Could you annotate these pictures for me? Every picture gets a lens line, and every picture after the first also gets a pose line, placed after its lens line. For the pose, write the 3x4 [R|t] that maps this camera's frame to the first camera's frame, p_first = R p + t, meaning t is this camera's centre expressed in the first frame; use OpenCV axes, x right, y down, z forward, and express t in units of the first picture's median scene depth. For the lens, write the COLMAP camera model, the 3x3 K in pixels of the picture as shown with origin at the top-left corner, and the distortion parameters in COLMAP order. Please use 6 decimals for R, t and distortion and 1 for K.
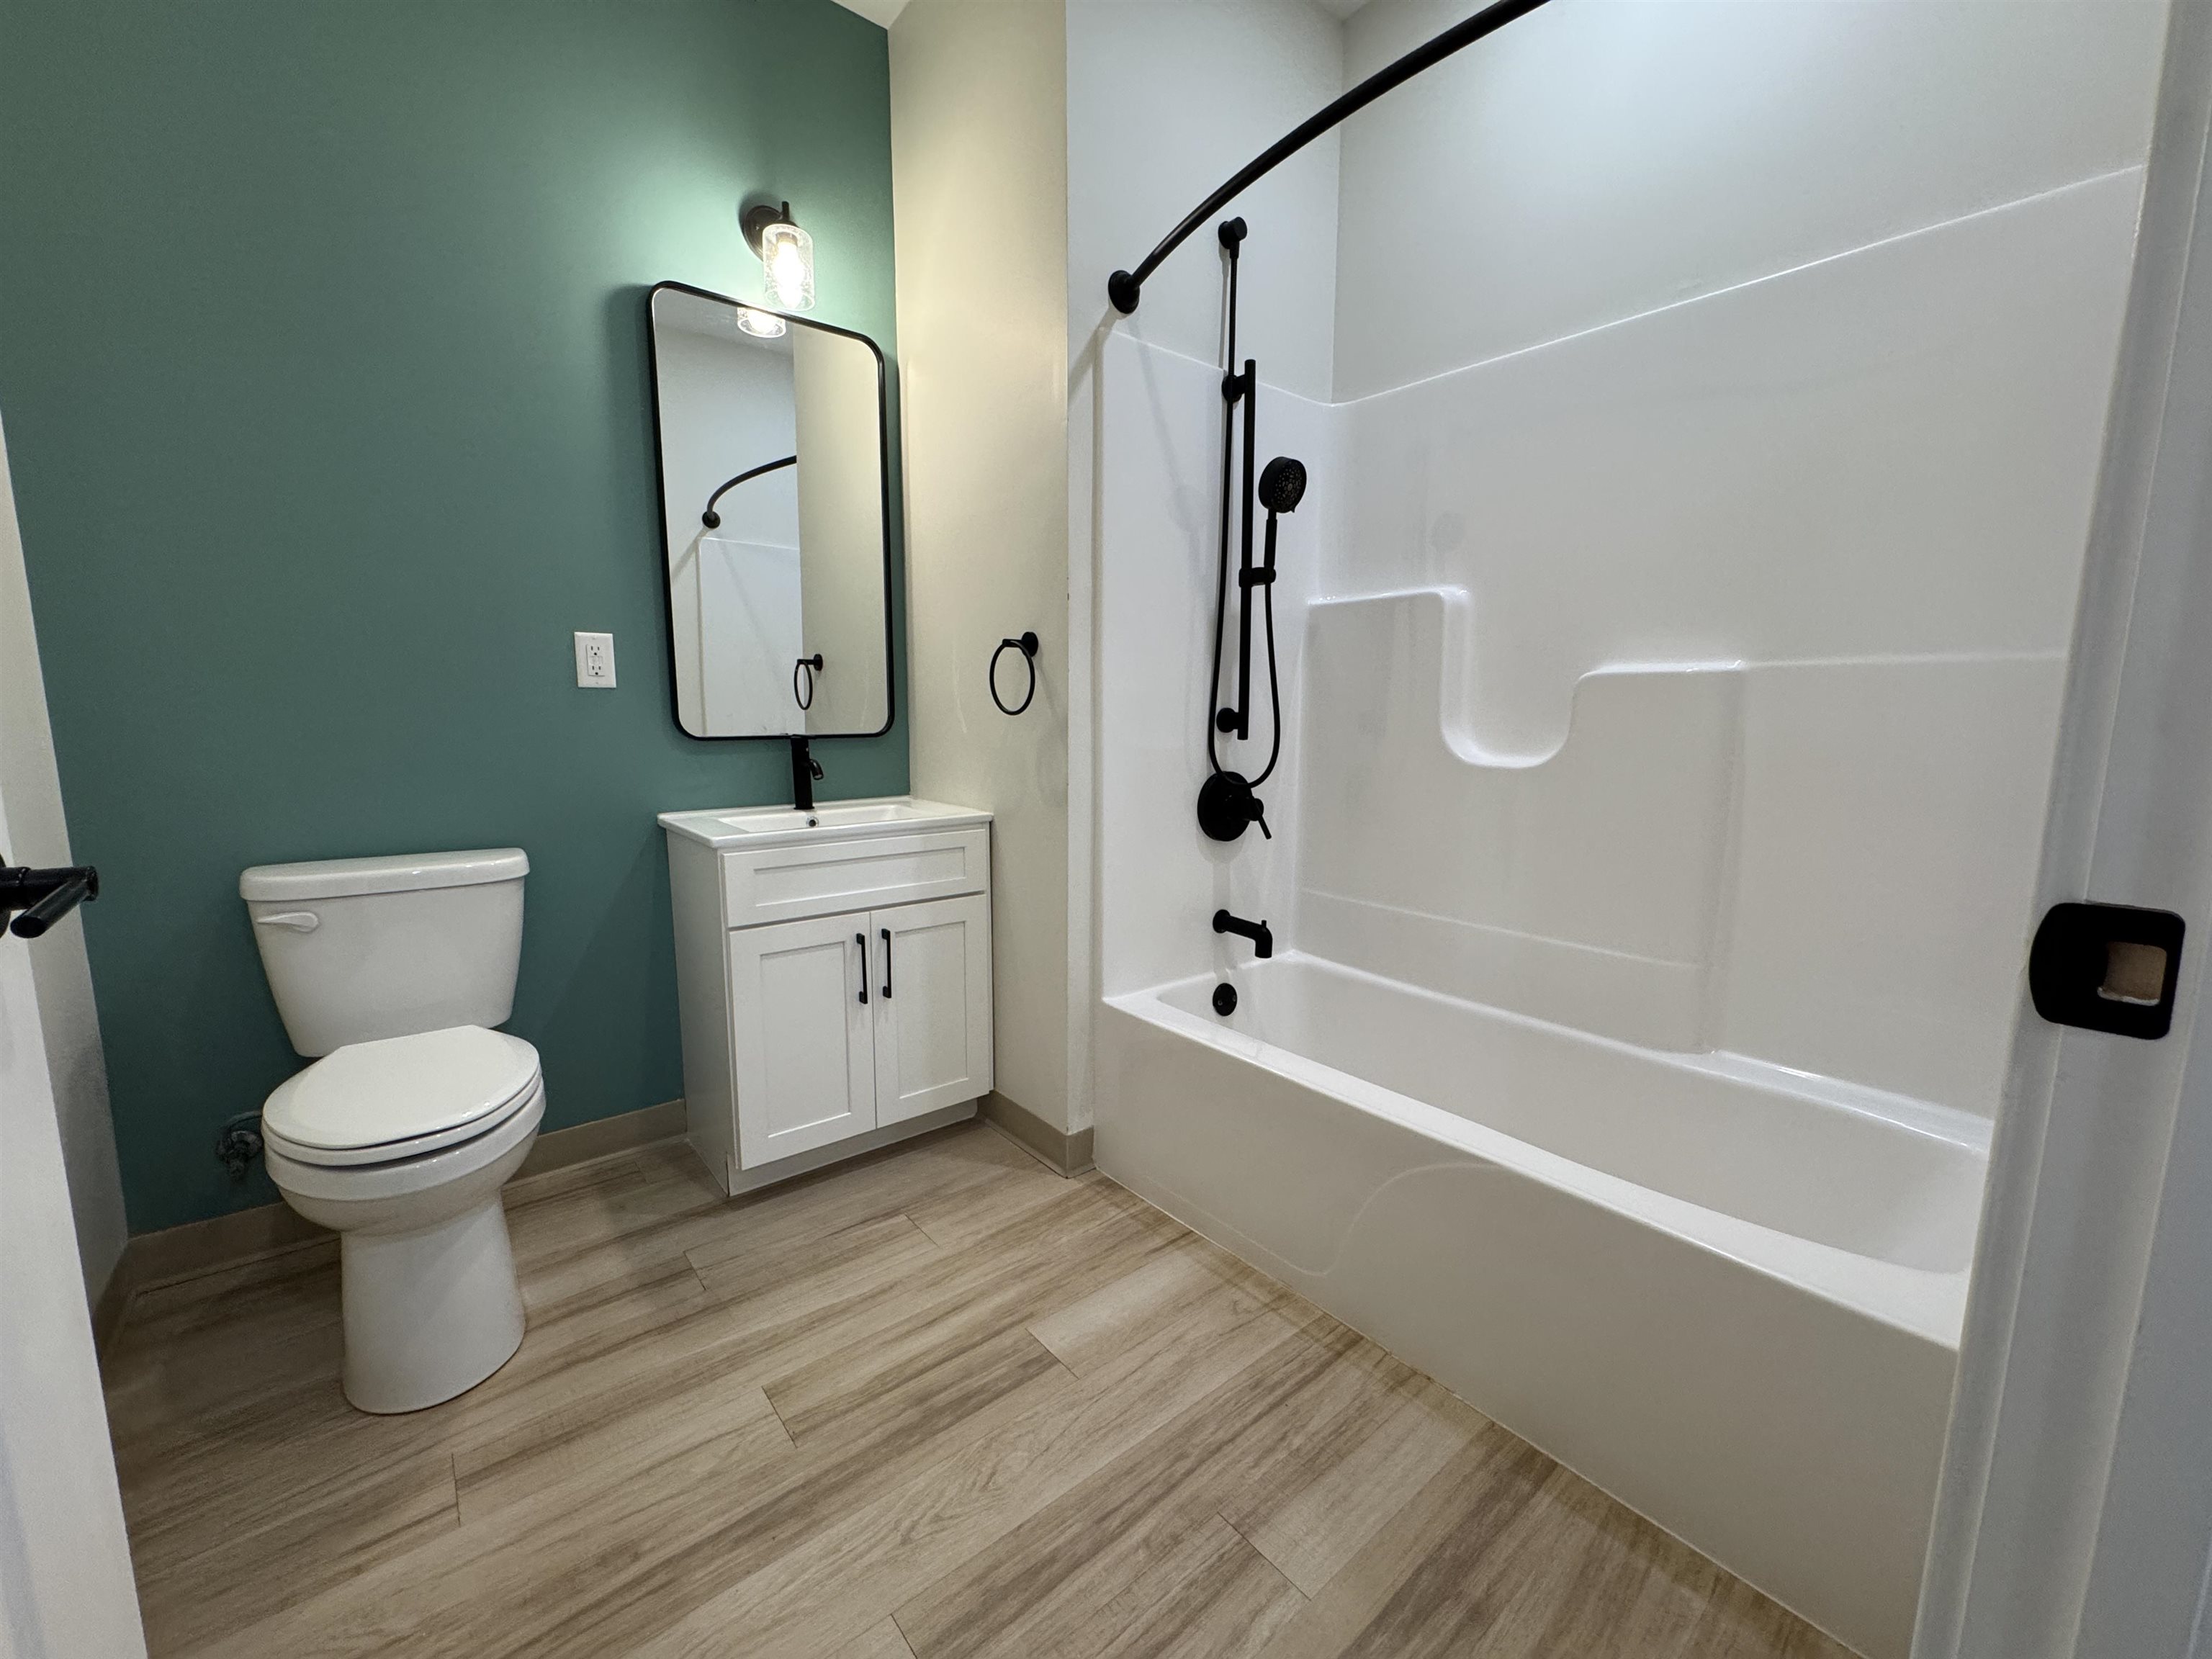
lens RADIAL K [[888.7, 0, 1106.8], [0, 888.7, 830.6], [0, 0, 1]] dist [-0.000146, 0.000200]
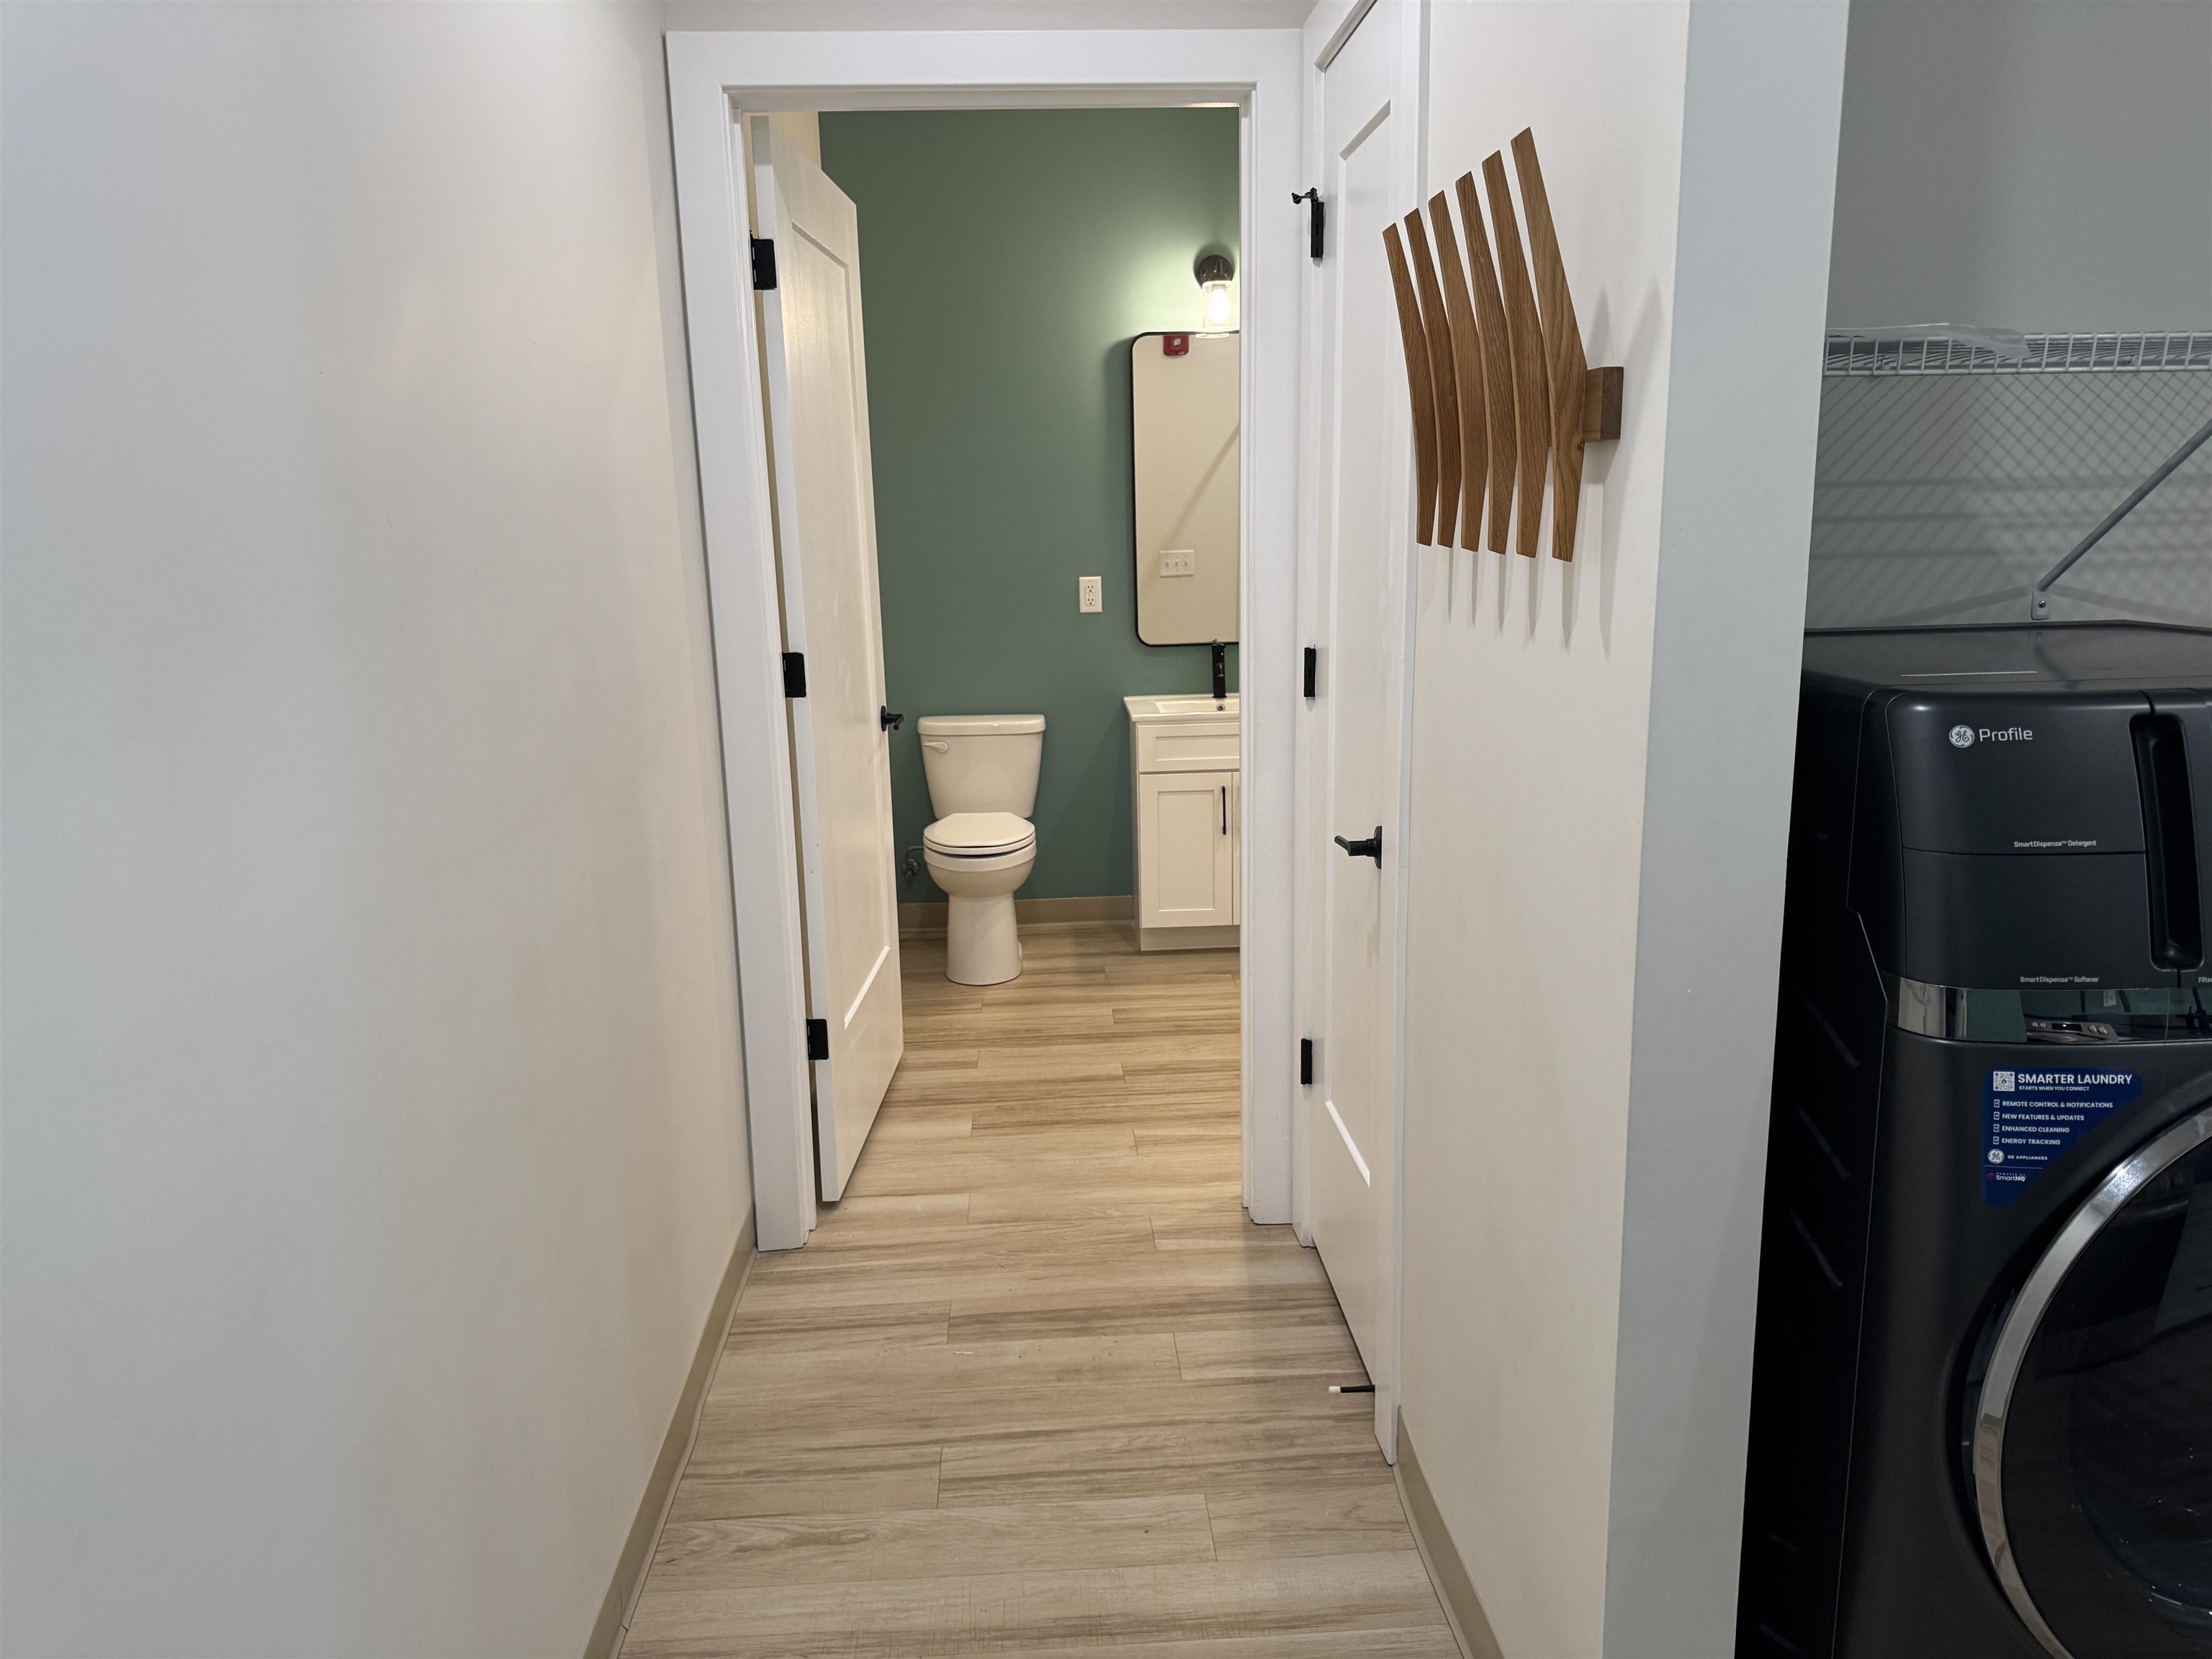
lens RADIAL K [[1549.8, 0, 1106.0], [0, 1549.8, 829.5], [0, 0, 1]] dist [0.133146, -0.166313]
pose [[0.807400, 0.102367, -0.581057, 1.177171], [-0.056221, 0.993701, 0.096943, -0.056425], [0.587320, -0.045604, 0.808069, -1.317389]]
